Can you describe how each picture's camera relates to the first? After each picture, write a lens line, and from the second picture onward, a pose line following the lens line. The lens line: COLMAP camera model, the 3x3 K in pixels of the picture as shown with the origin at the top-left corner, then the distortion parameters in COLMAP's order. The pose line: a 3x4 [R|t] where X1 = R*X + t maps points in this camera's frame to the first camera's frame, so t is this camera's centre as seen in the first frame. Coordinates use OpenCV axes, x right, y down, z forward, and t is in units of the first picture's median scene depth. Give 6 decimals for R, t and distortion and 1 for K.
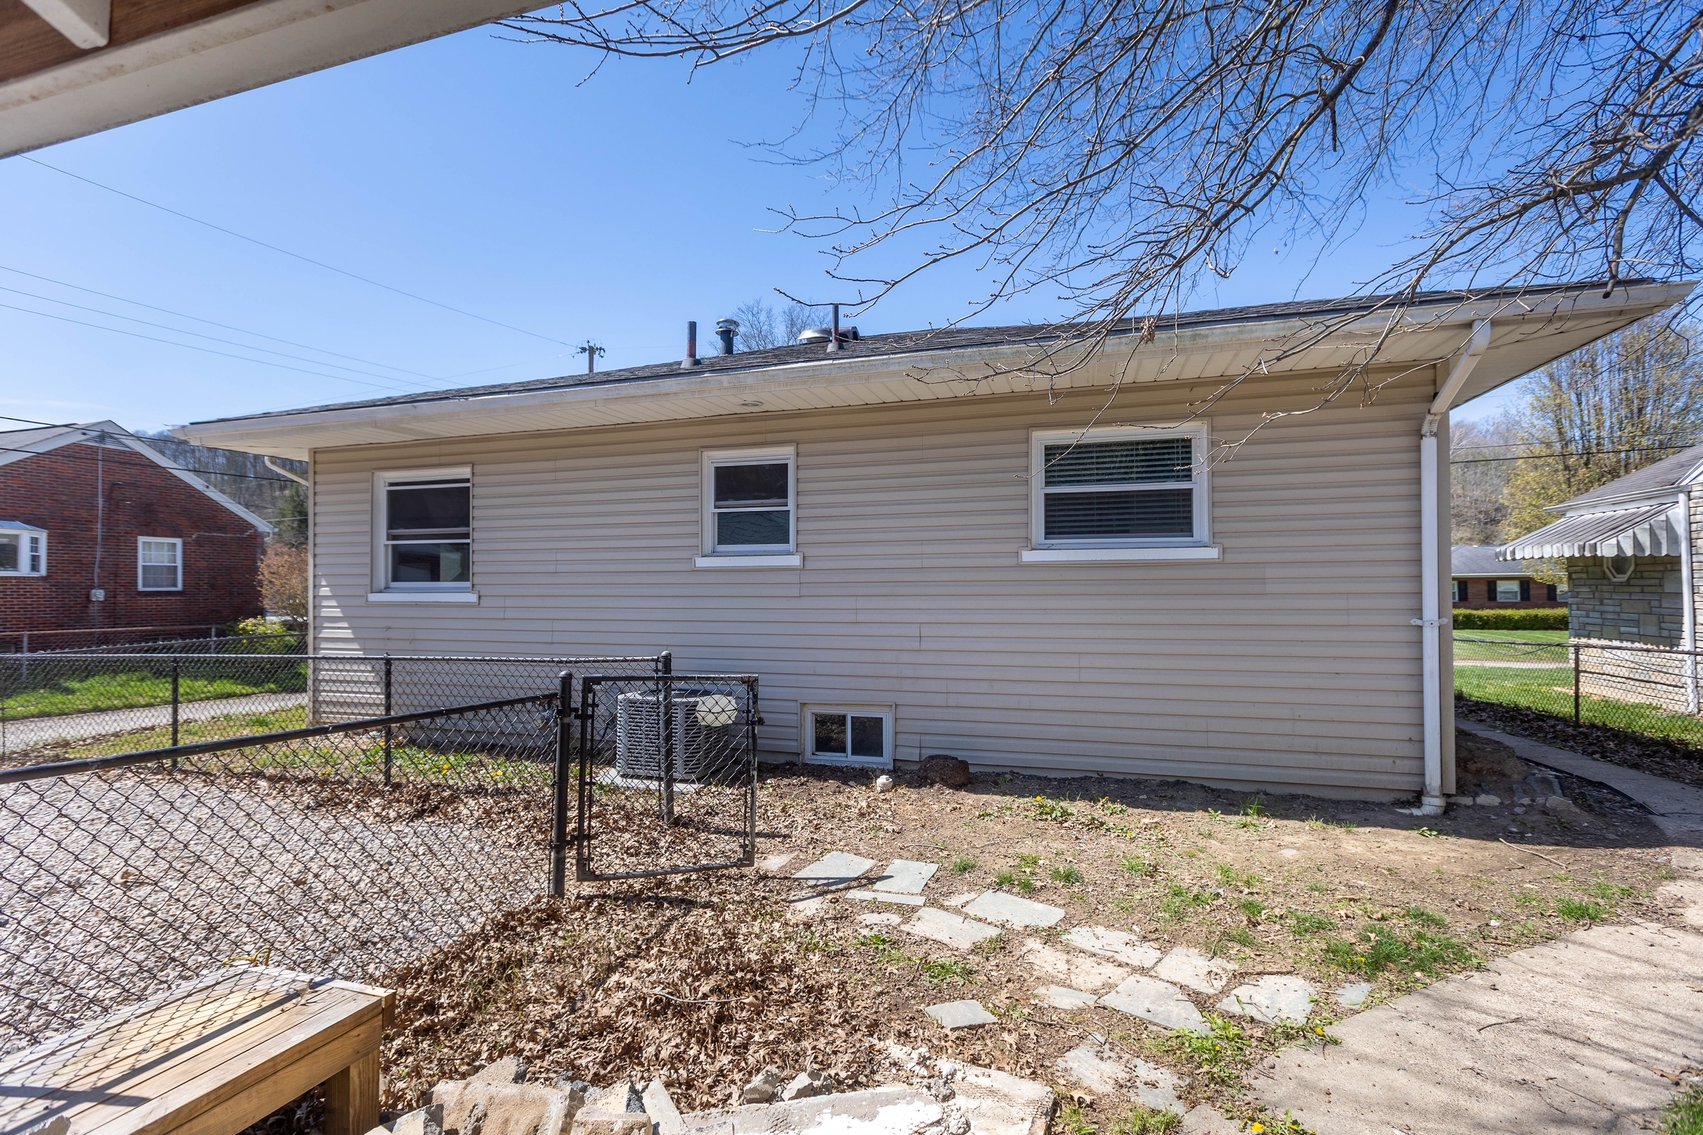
lens RADIAL K [[785.3, 0, 854.0], [0, 785.3, 593.6], [0, 0, 1]] dist [-0.000631, -0.000154]
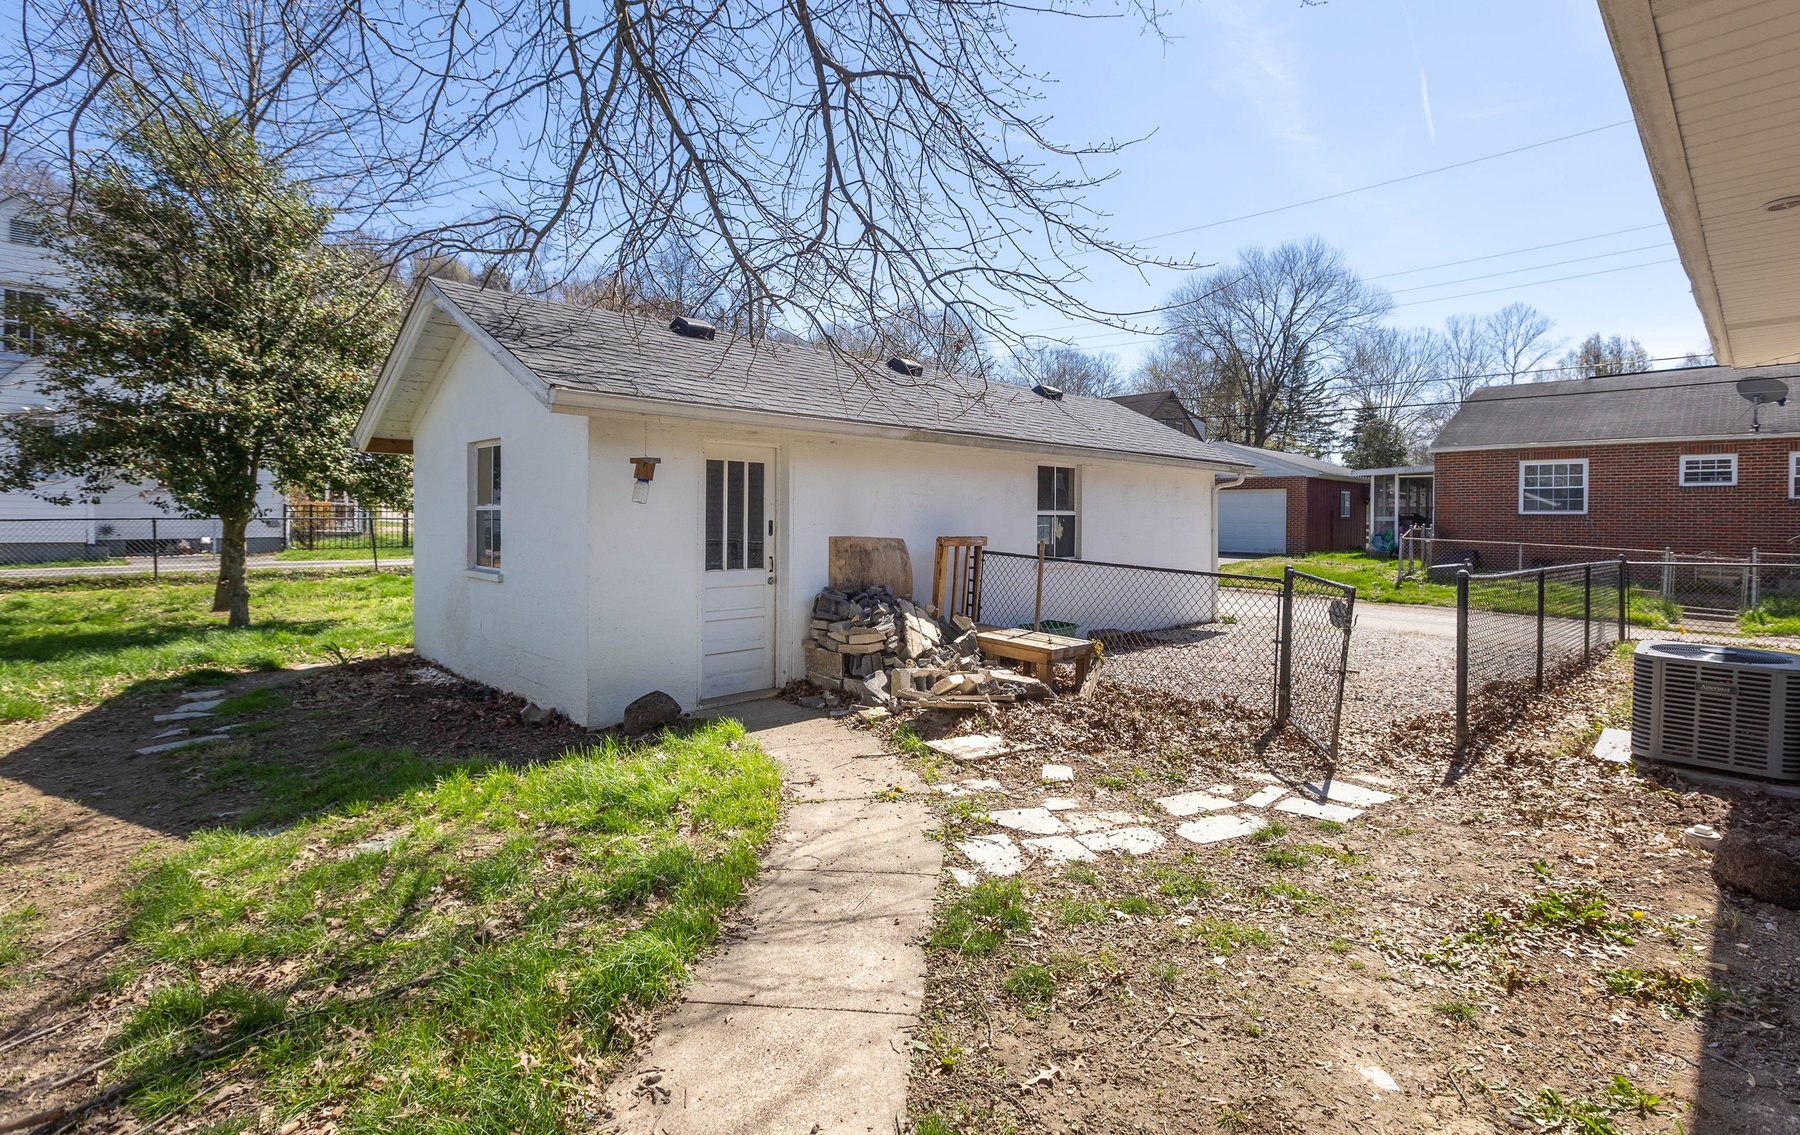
lens RADIAL K [[781.2, 0, 901.9], [0, 781.2, 519.6], [0, 0, 1]] dist [0.000049, -0.000016]
pose [[-0.507550, 0.004224, -0.861612, 1.397768], [-0.000390, 0.999987, 0.005131, 0.001558], [0.861622, 0.002940, -0.507542, 1.273631]]
